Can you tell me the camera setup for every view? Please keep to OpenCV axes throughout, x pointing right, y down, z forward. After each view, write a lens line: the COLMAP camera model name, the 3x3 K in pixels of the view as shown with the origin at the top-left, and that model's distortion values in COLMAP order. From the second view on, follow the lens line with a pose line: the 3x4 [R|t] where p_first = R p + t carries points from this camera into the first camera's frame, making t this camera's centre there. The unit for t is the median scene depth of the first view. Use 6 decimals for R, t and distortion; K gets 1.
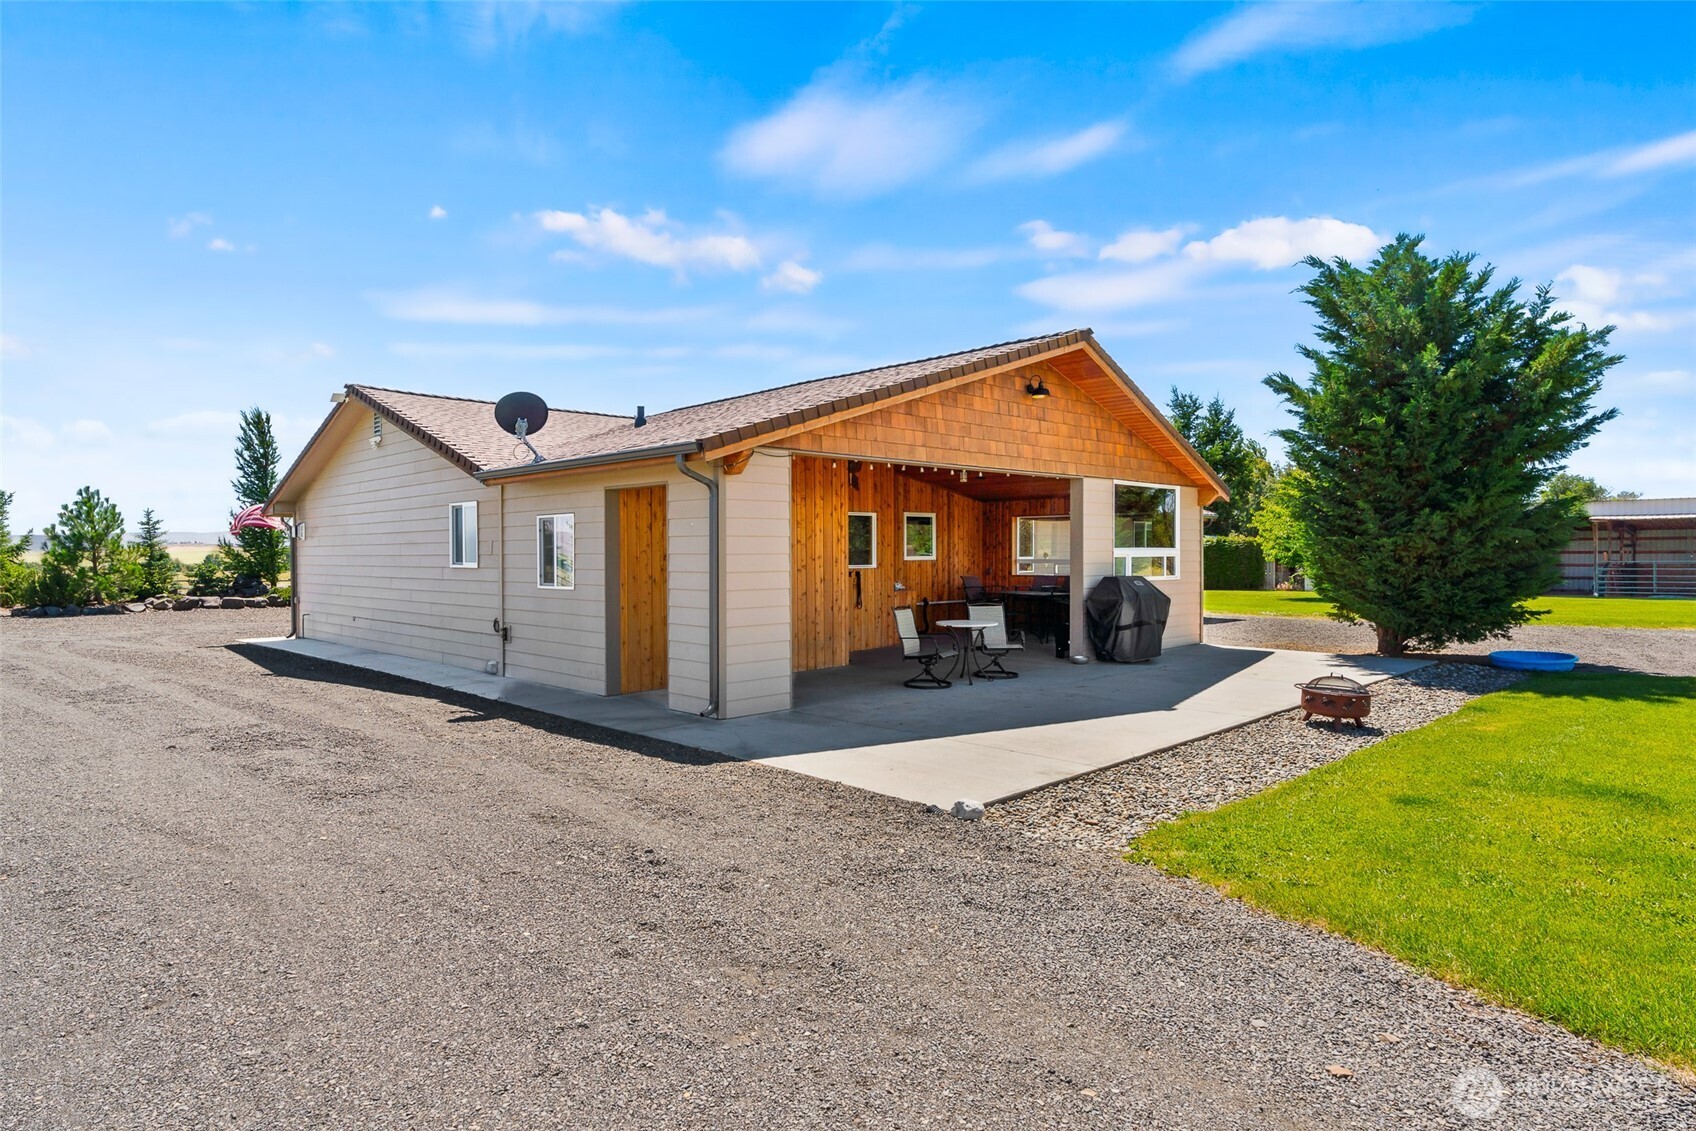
lens RADIAL K [[888.4, 0, 862.7], [0, 888.4, 527.2], [0, 0, 1]] dist [0.001754, 0.000228]
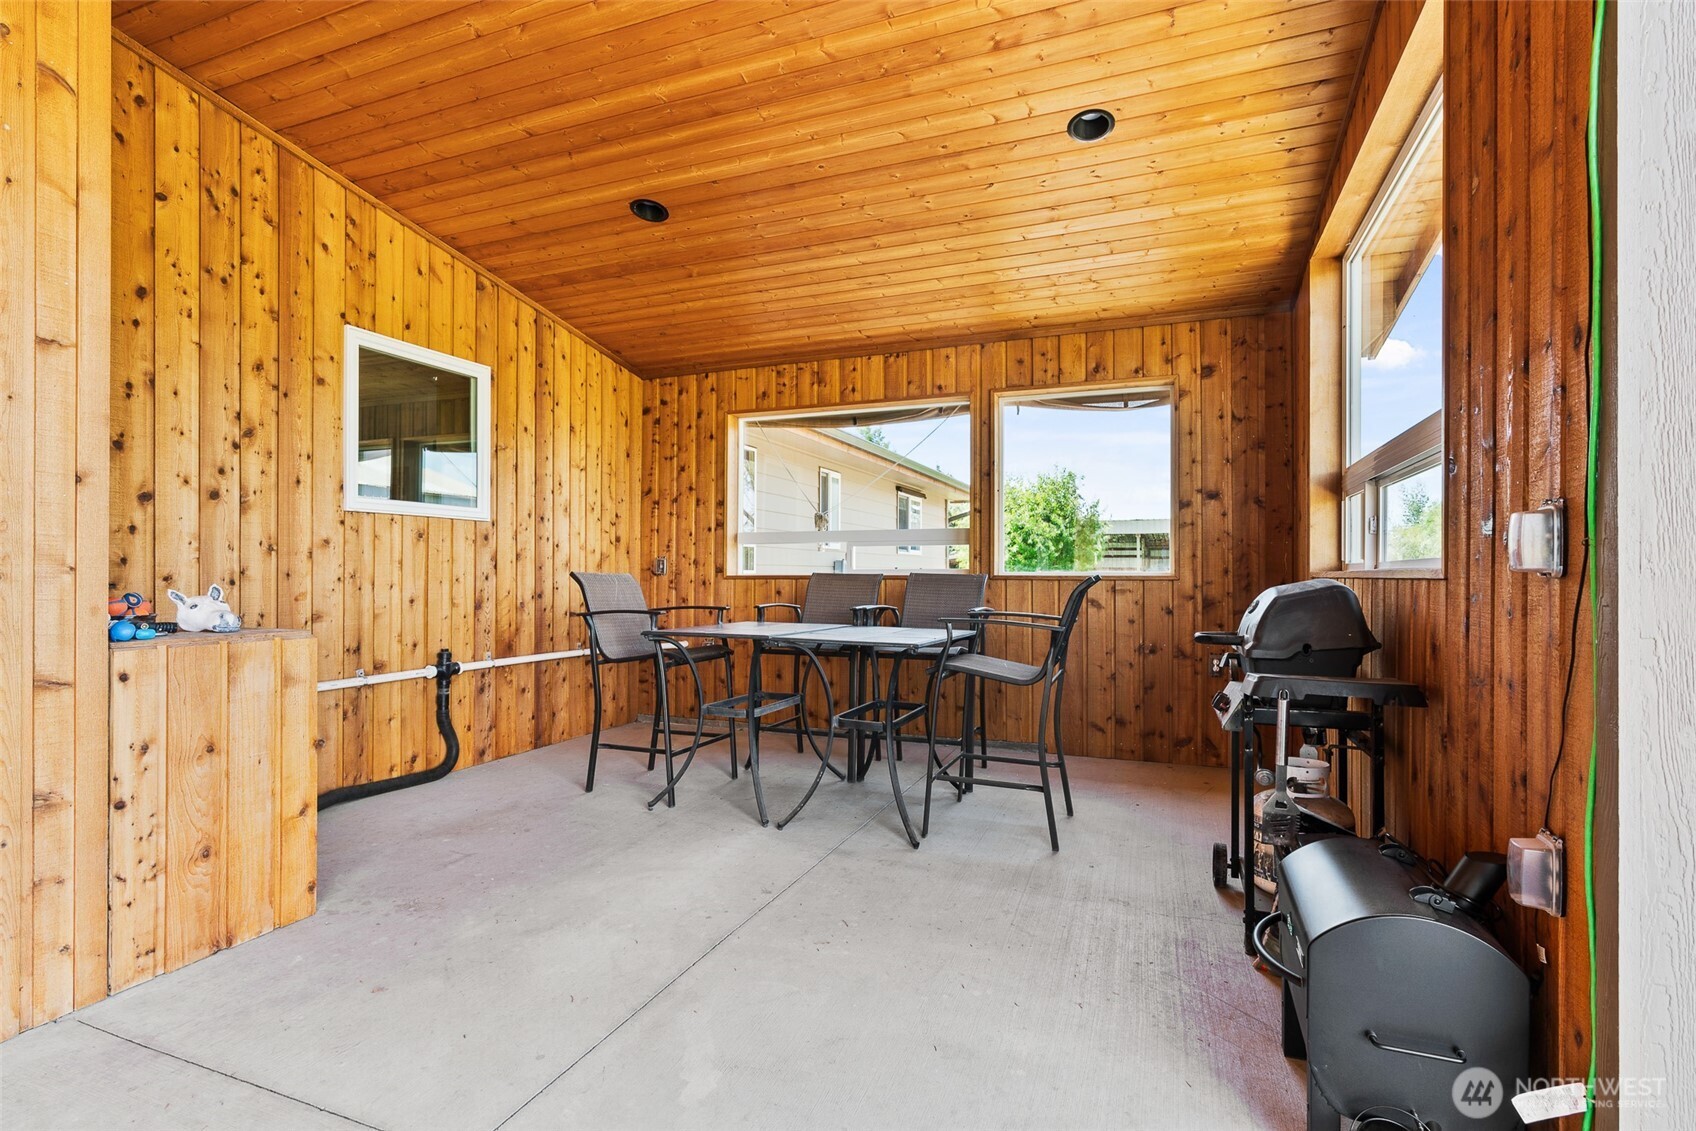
lens RADIAL K [[819.5, 0, 845.5], [0, 819.5, 557.0], [0, 0, 1]] dist [-0.000313, 0.000003]
pose [[0.919459, 0.004538, 0.393161, 0.089432], [-0.002701, 0.999983, -0.005224, 0.052836], [-0.393178, 0.003741, 0.919455, 0.739500]]
